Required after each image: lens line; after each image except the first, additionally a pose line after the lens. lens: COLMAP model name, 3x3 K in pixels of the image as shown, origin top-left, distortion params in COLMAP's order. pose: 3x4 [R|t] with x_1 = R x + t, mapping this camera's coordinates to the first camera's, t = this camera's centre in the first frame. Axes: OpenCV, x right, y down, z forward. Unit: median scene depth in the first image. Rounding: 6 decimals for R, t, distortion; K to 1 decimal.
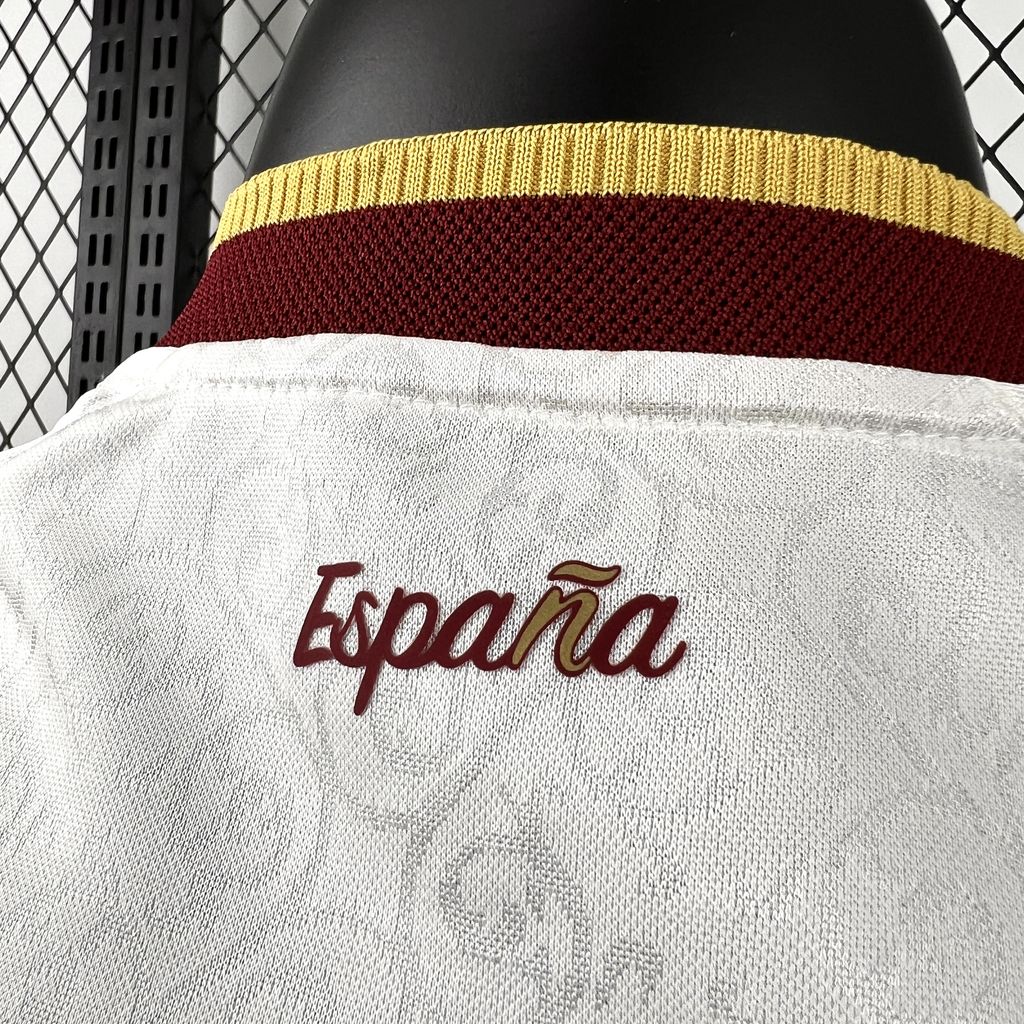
lens RADIAL K [[972.8, 0, 429.3], [0, 972.8, 509.4], [0, 0, 1]] dist [0.010552, -0.006427]
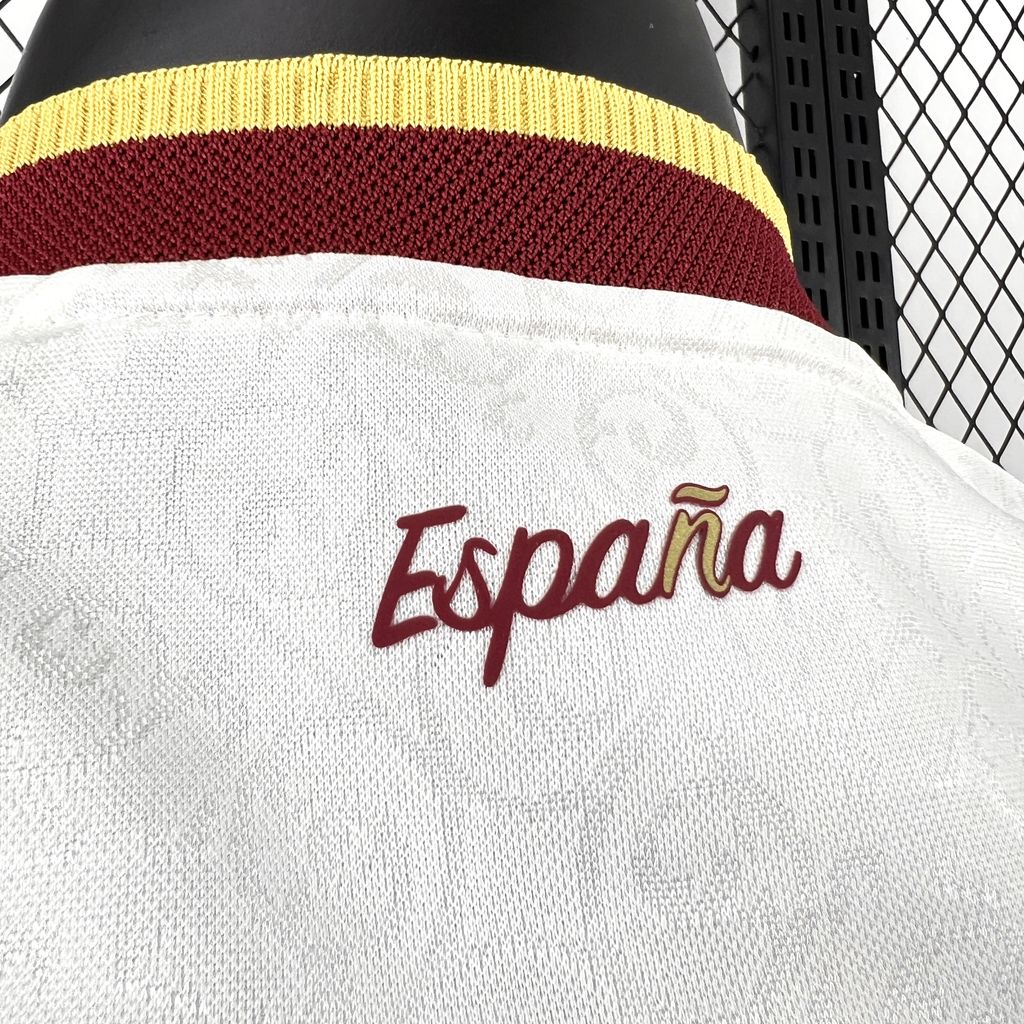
lens RADIAL K [[972.8, 0, 429.3], [0, 972.8, 509.4], [0, 0, 1]] dist [0.010552, -0.006427]
pose [[0.818592, -0.030510, 0.573565, -0.587717], [0.097504, 0.991476, -0.086416, 0.131087], [-0.566040, 0.126664, 0.814589, 0.349401]]
